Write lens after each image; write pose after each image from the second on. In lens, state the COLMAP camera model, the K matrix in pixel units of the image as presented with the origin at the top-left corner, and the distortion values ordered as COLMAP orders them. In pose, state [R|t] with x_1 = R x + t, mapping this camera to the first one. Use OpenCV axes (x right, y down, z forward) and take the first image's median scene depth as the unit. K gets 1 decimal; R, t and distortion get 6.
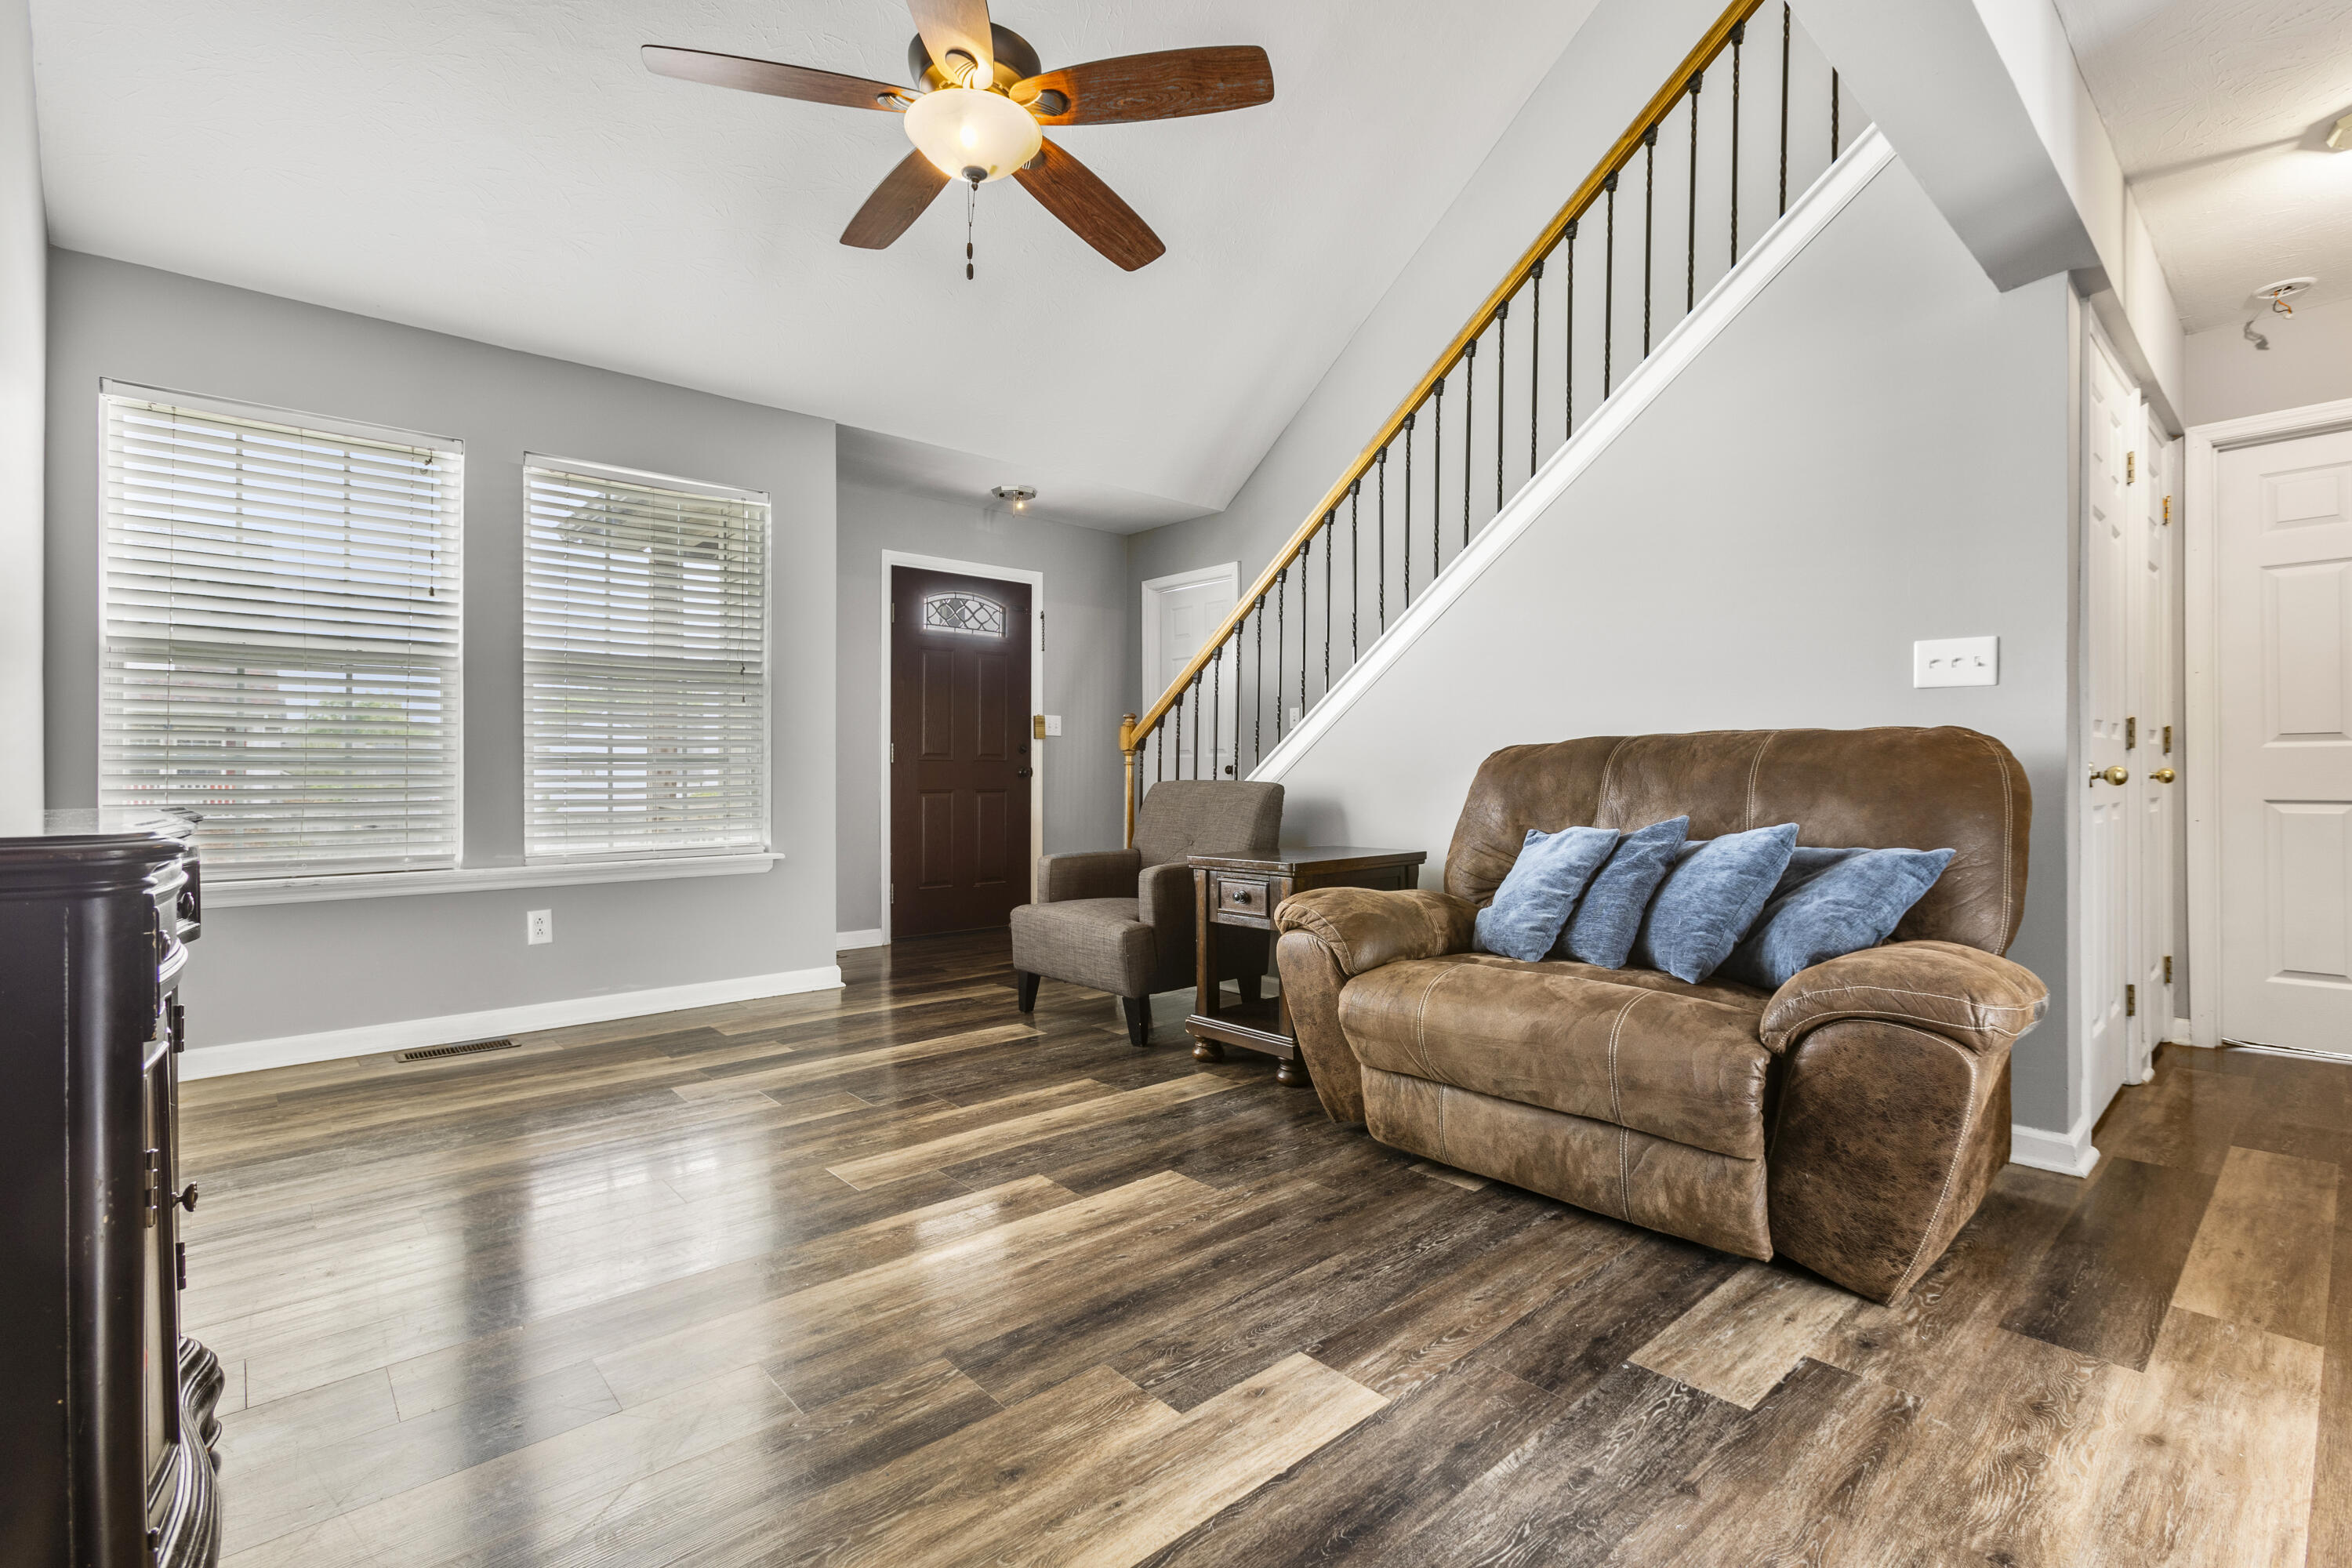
lens RADIAL K [[1060.7, 0, 1169.3], [0, 1060.7, 776.5], [0, 0, 1]] dist [-0.001915, -0.000184]
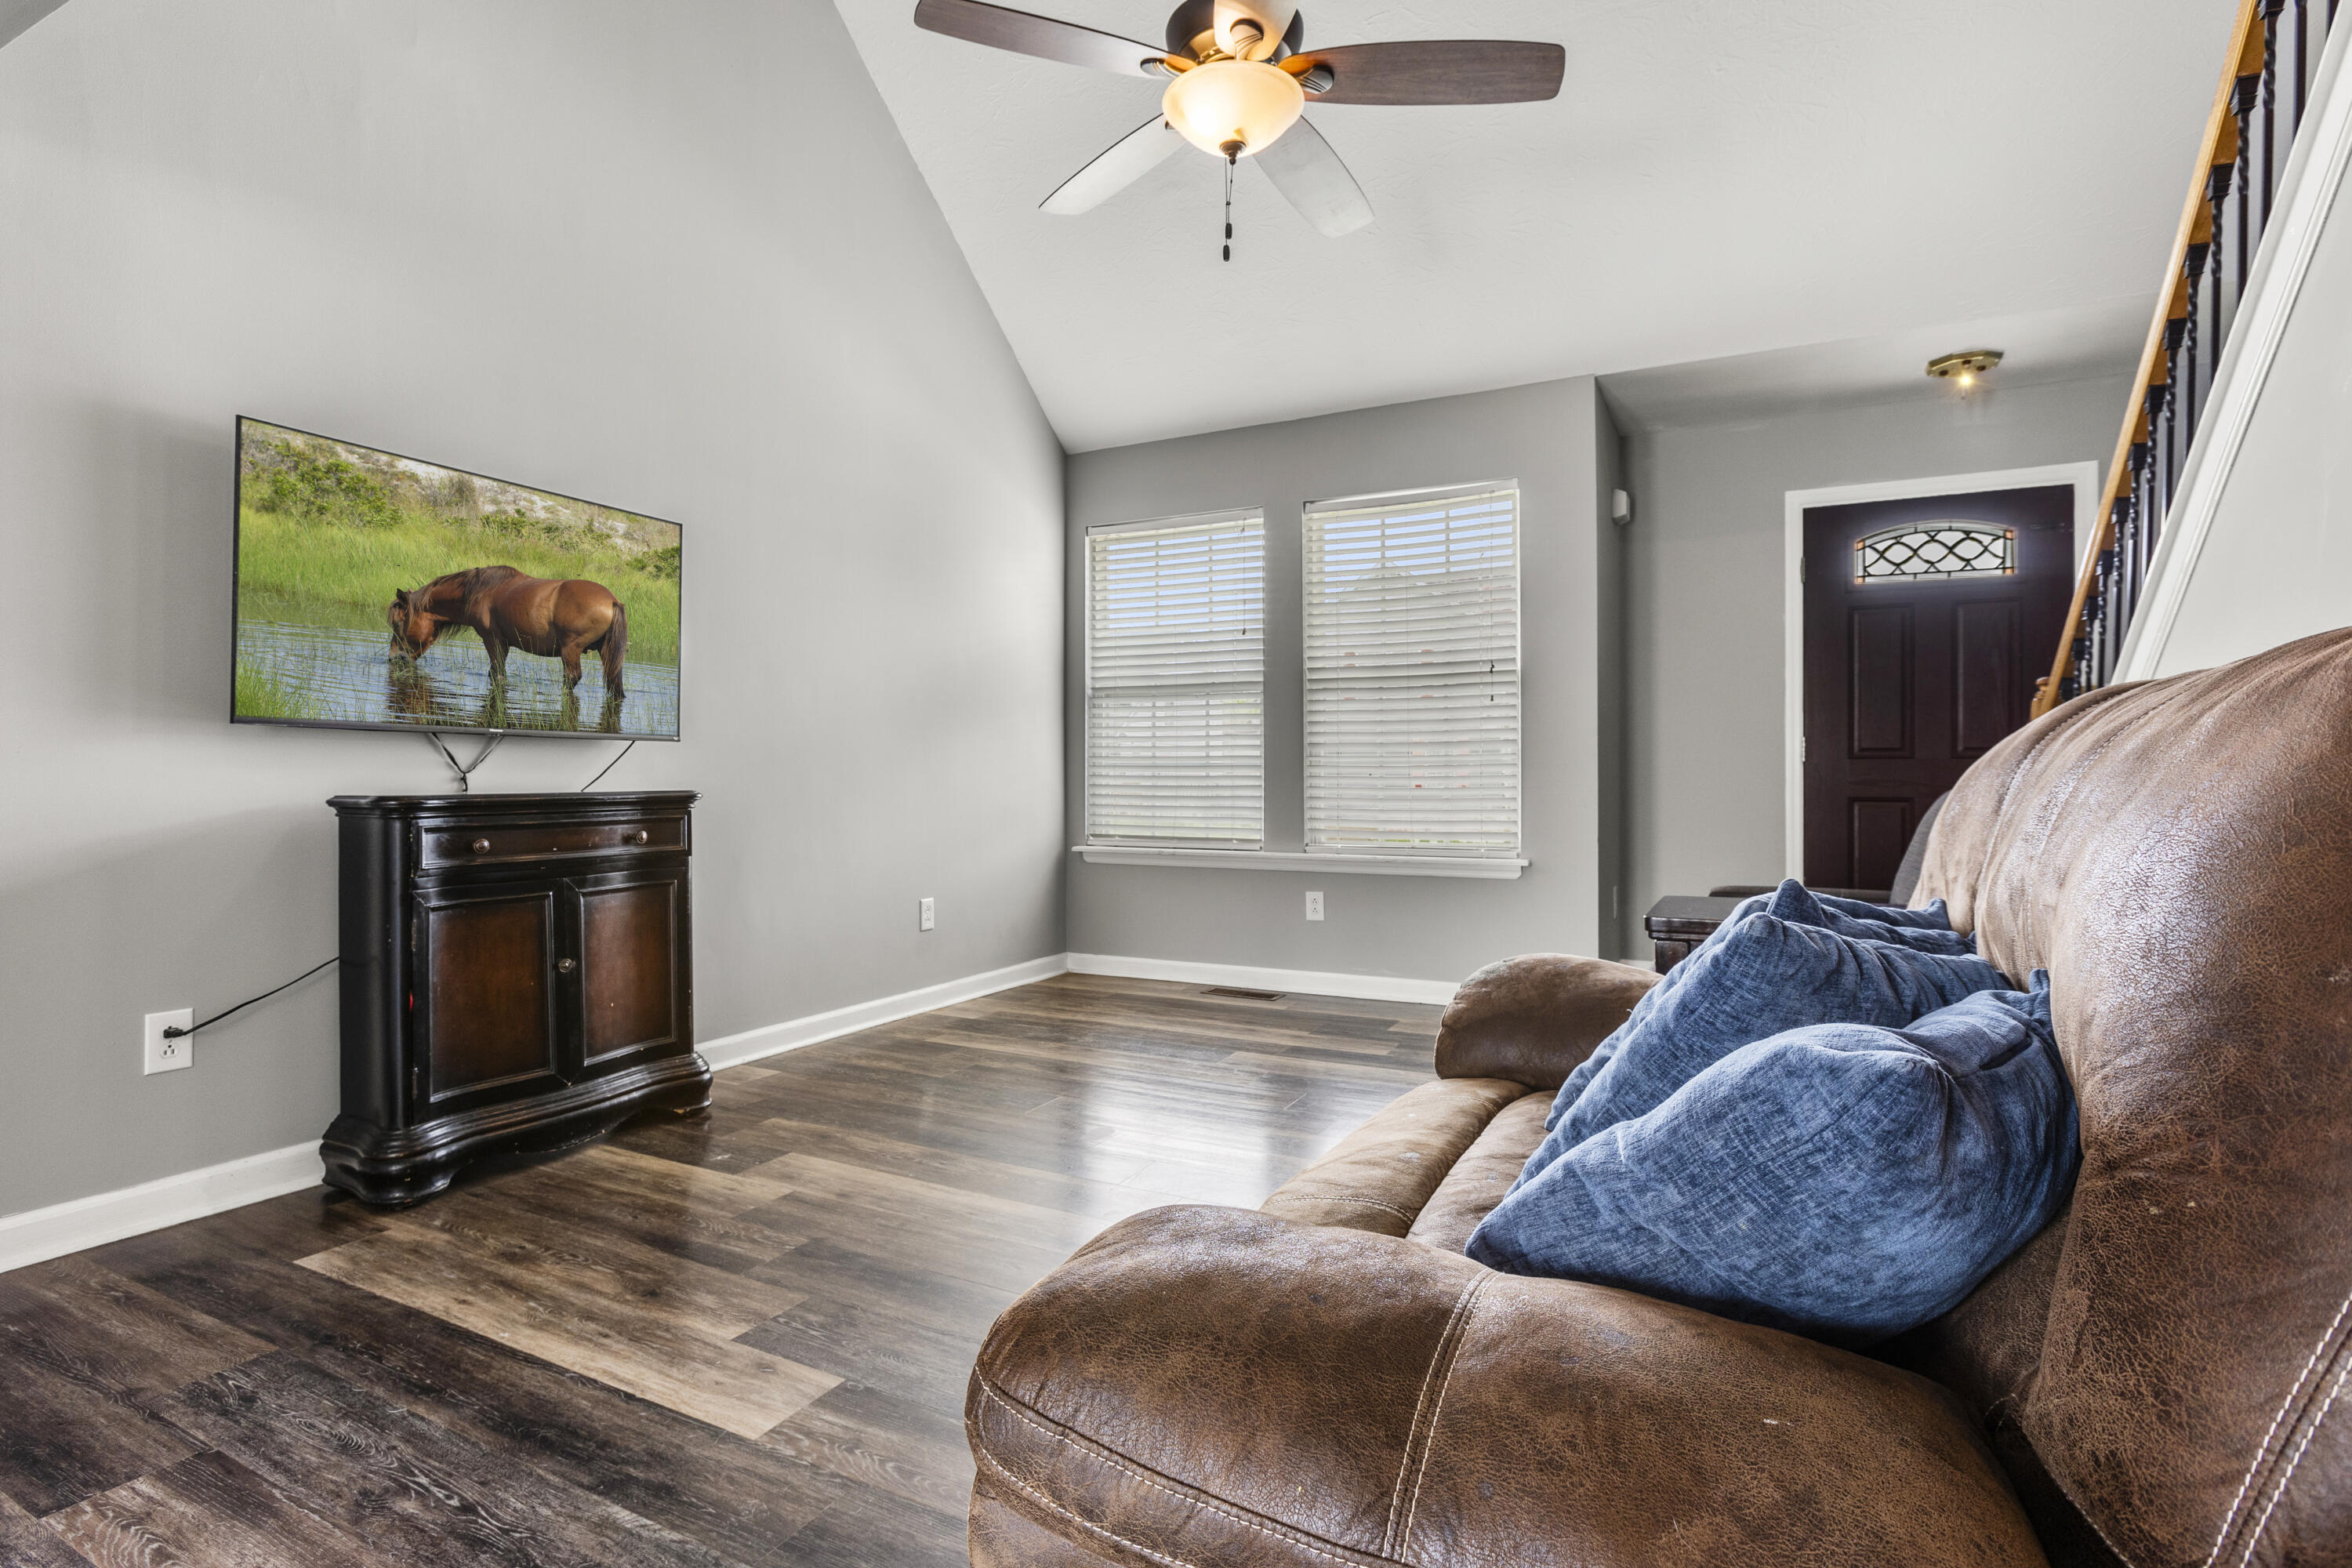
lens RADIAL K [[1134.3, 0, 1162.3], [0, 1134.3, 778.8], [0, 0, 1]] dist [-0.002372, 0.000630]
pose [[0.358331, 0.005487, -0.933578, 0.738553], [-0.008201, 0.999963, 0.002730, -0.000811], [0.933559, 0.006678, 0.358363, 0.565857]]
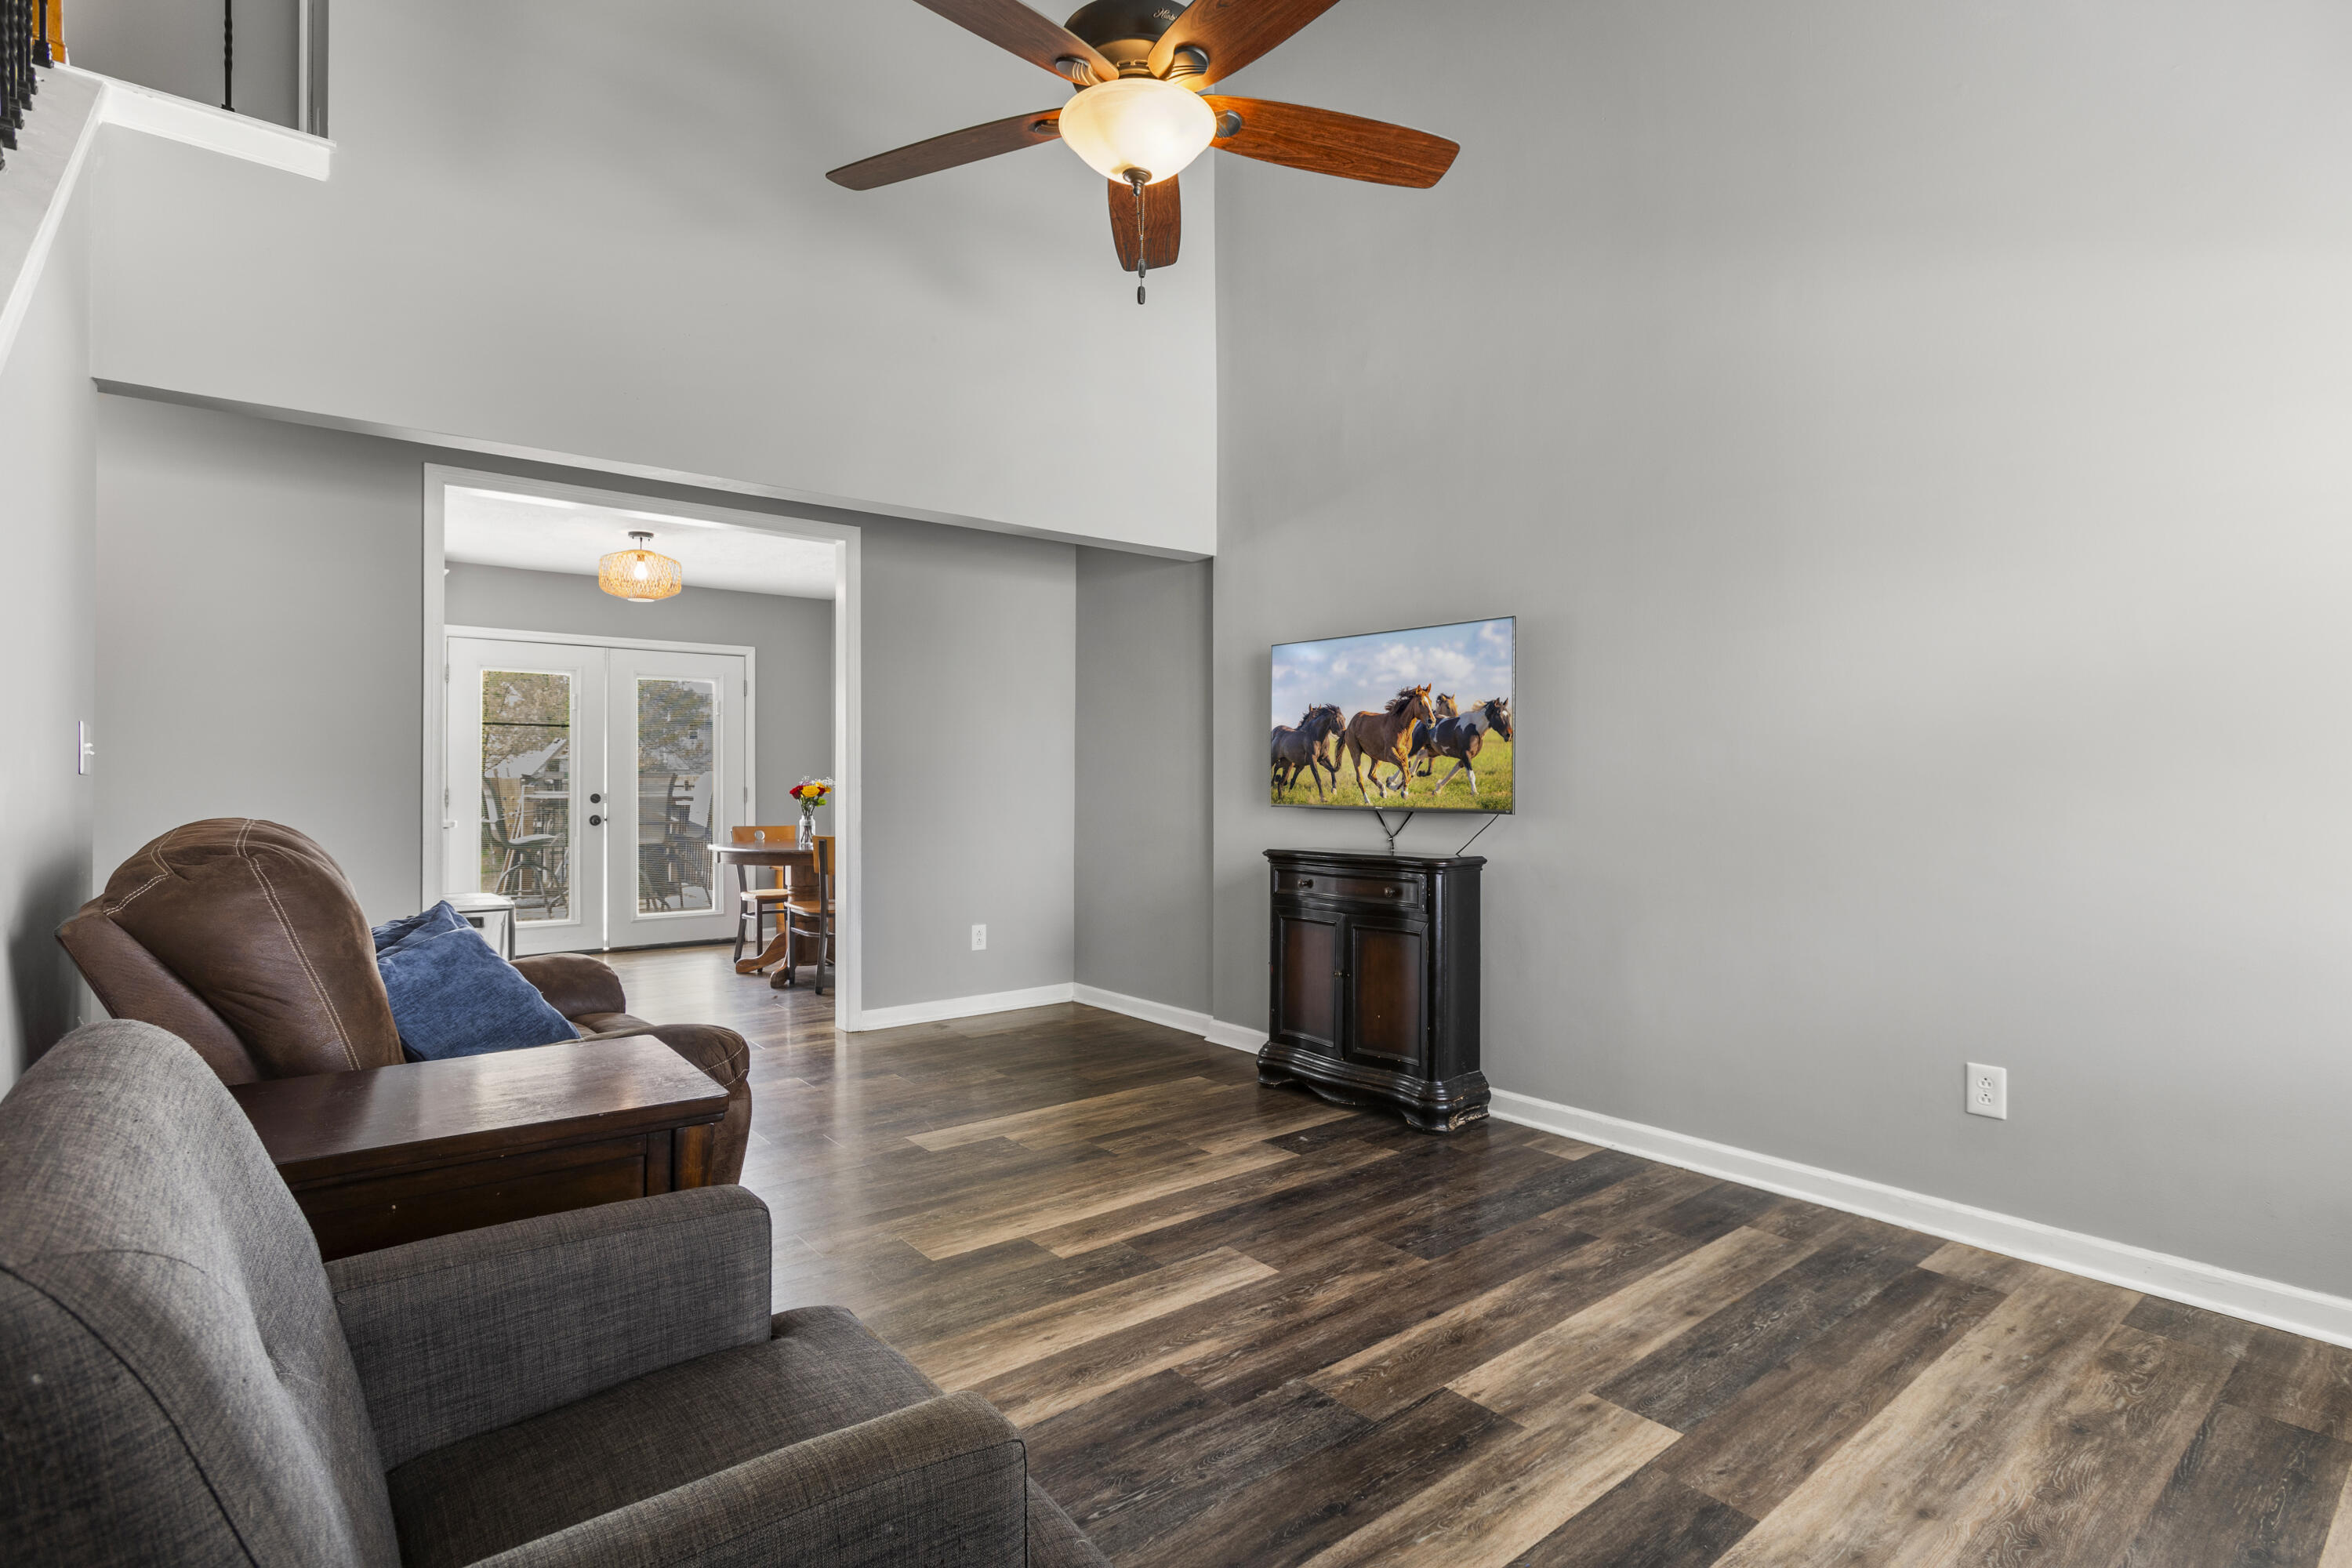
lens RADIAL K [[1134.3, 0, 1162.3], [0, 1134.3, 778.8], [0, 0, 1]] dist [-0.002372, 0.000630]
pose [[-0.998603, 0.004550, 0.052650, -0.252631], [0.004575, 0.999989, 0.000364, -0.077652], [-0.052648, 0.000604, -0.998613, 1.893450]]
